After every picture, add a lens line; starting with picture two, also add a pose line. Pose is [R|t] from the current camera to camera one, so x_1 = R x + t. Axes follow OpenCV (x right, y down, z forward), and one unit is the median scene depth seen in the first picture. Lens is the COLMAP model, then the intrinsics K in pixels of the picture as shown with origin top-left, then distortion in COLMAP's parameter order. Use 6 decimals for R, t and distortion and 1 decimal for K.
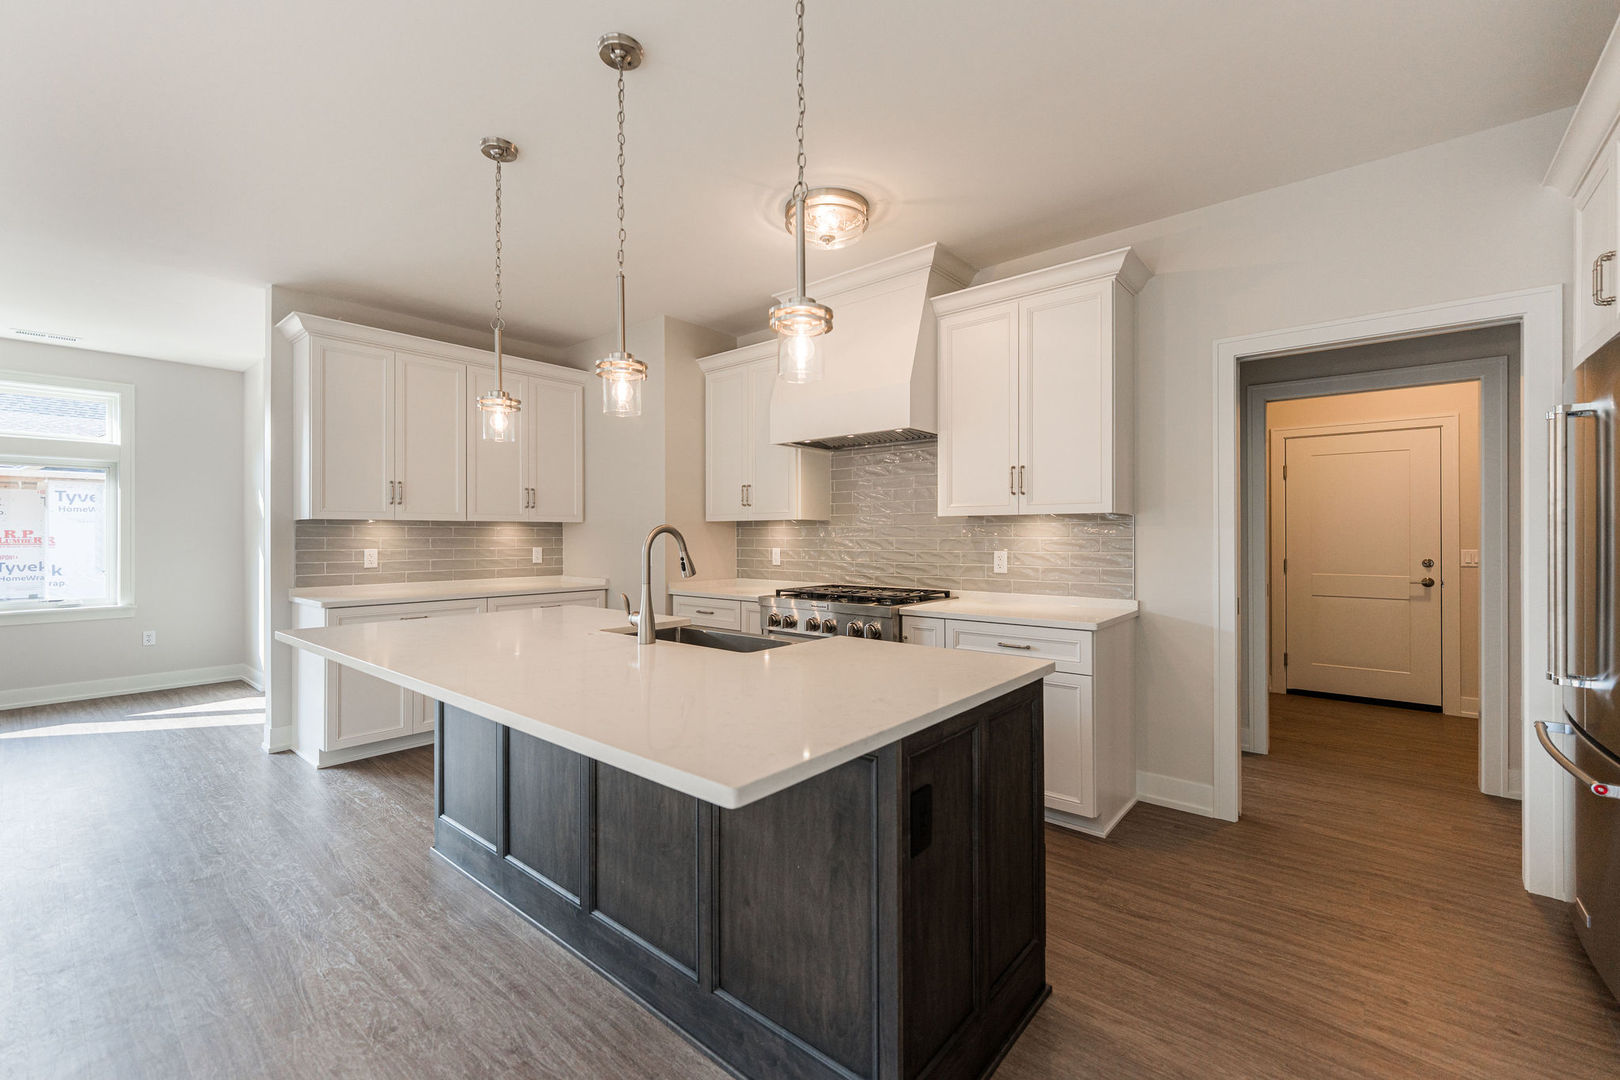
lens RADIAL K [[665.3, 0, 811.3], [0, 665.3, 533.7], [0, 0, 1]] dist [0.001992, 0.000092]
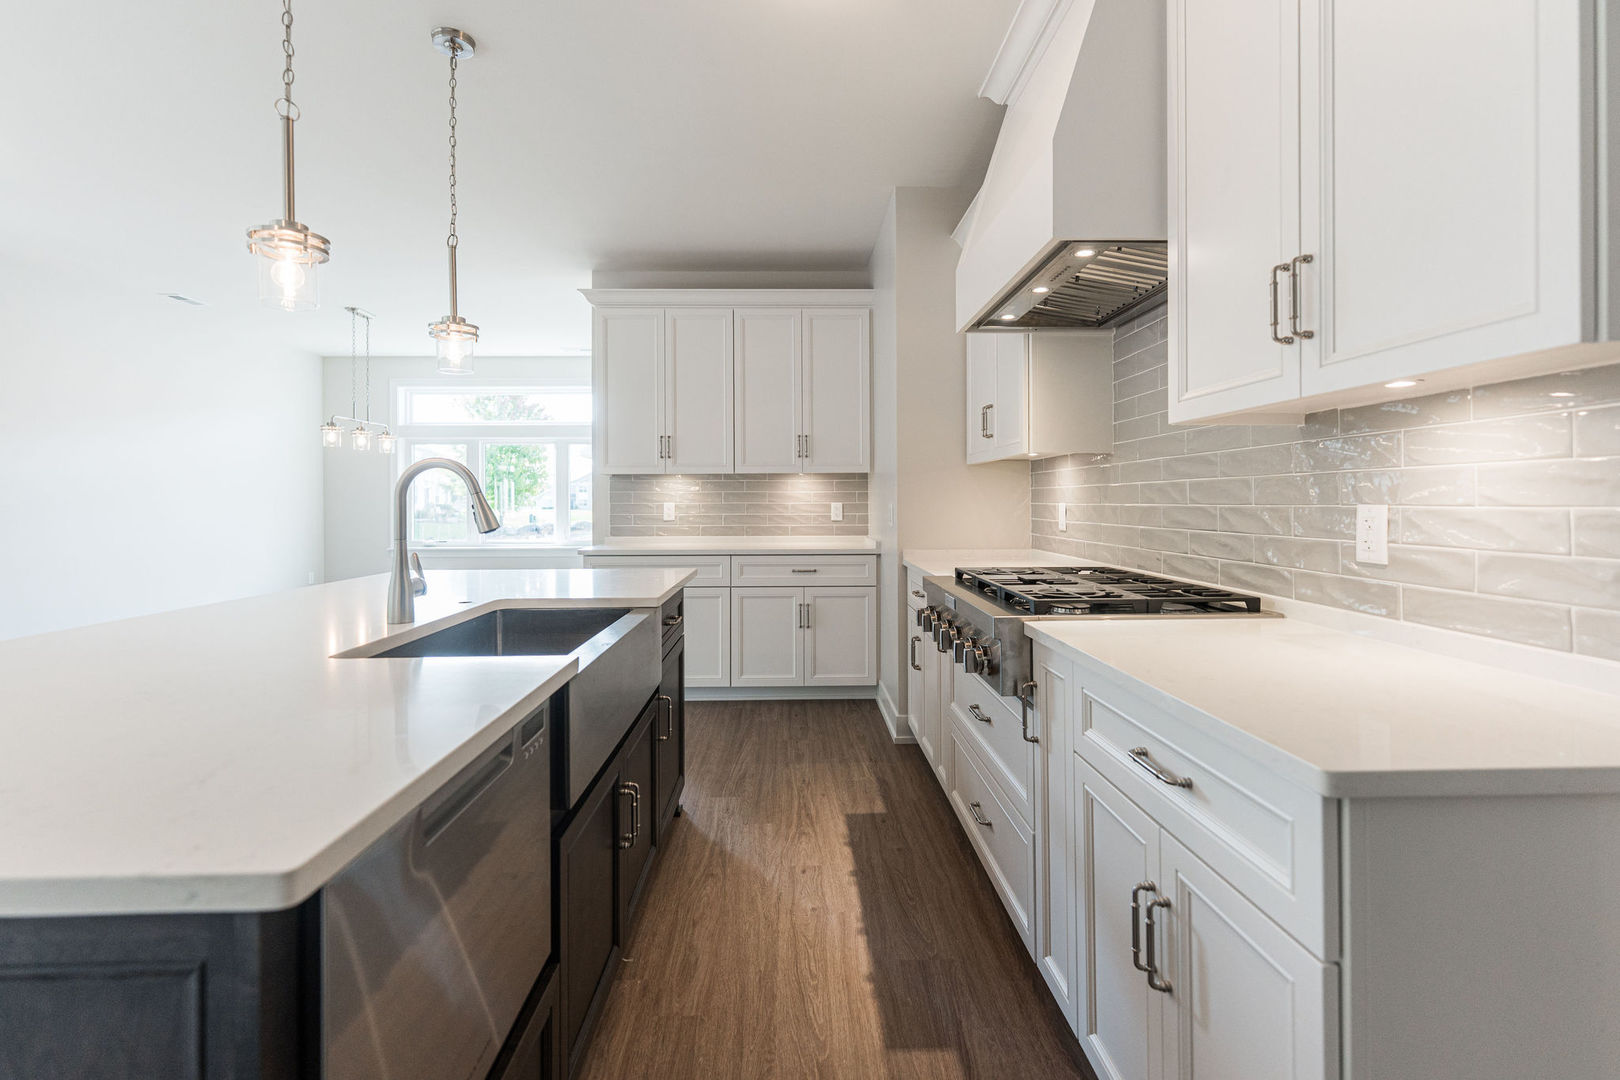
lens RADIAL K [[708.7, 0, 806.0], [0, 708.7, 502.5], [0, 0, 1]] dist [-0.000395, -0.000087]
pose [[0.659856, 0.000368, -0.751392, 0.329337], [0.006193, 0.999963, 0.005929, 0.017988], [0.751367, -0.008566, 0.659829, 0.437435]]
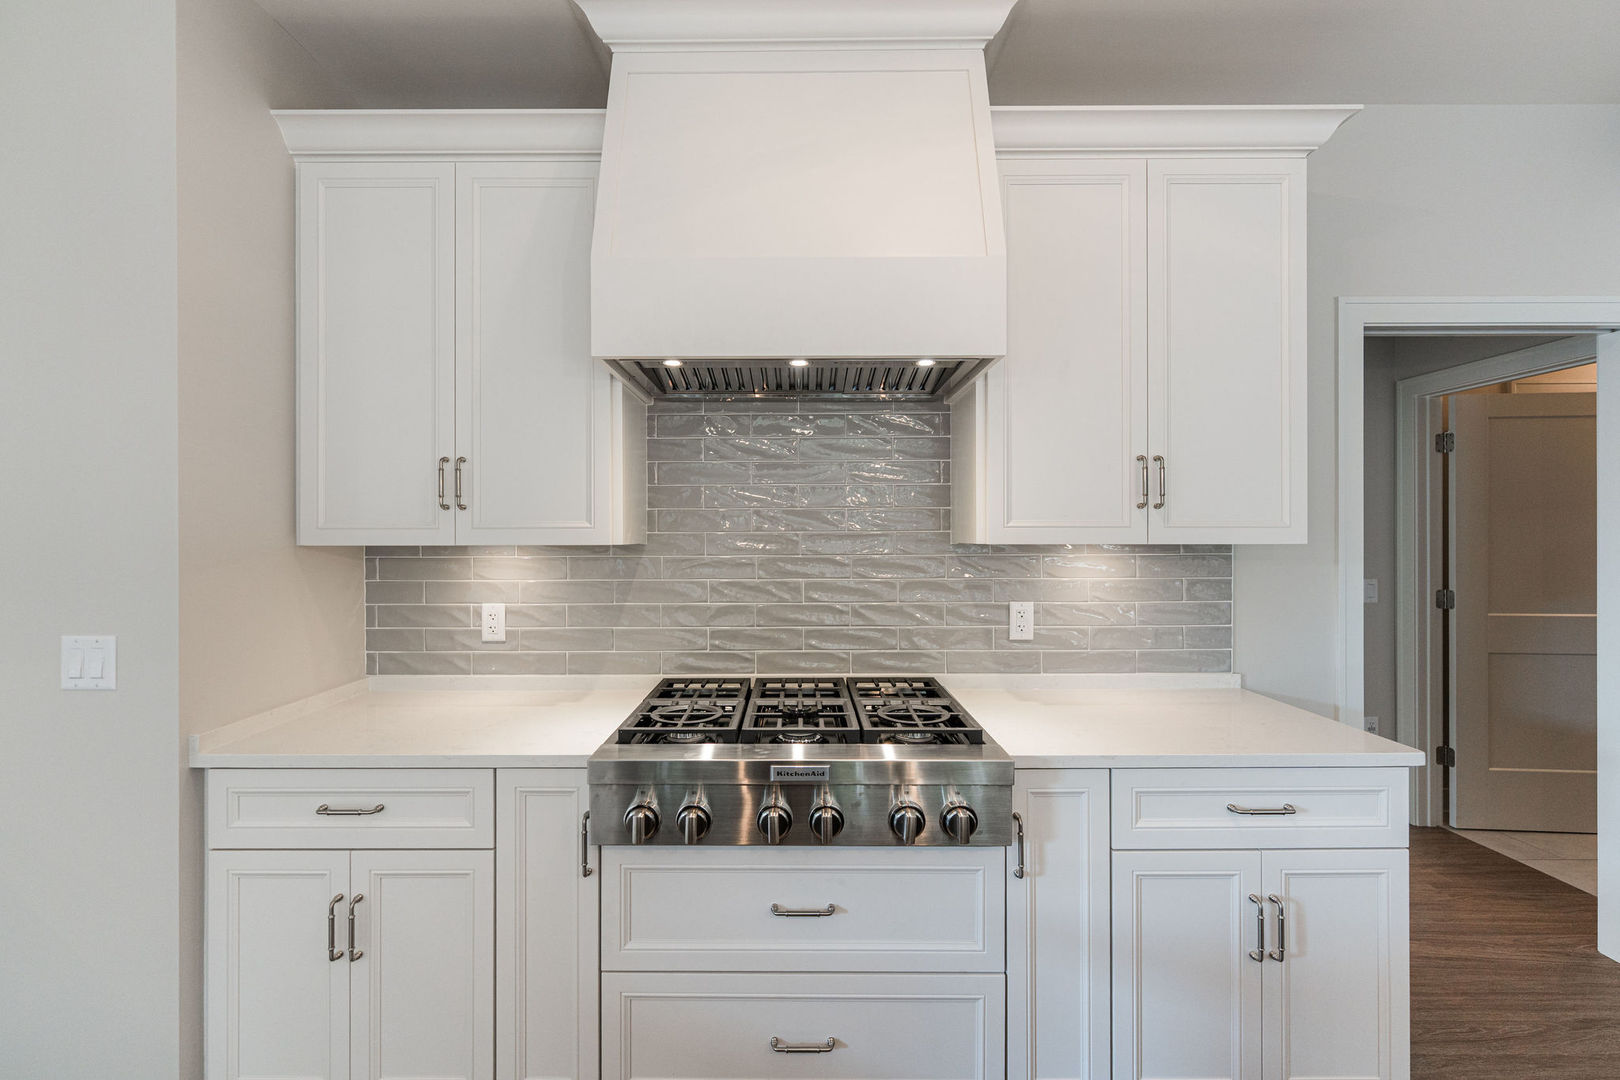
lens RADIAL K [[665.3, 0, 811.3], [0, 665.3, 533.7], [0, 0, 1]] dist [0.001992, 0.000092]
pose [[0.768551, 0.006631, 0.639754, -0.200595], [-0.001443, 0.999962, -0.008631, -0.024826], [-0.639786, 0.005710, 0.768532, 0.591346]]
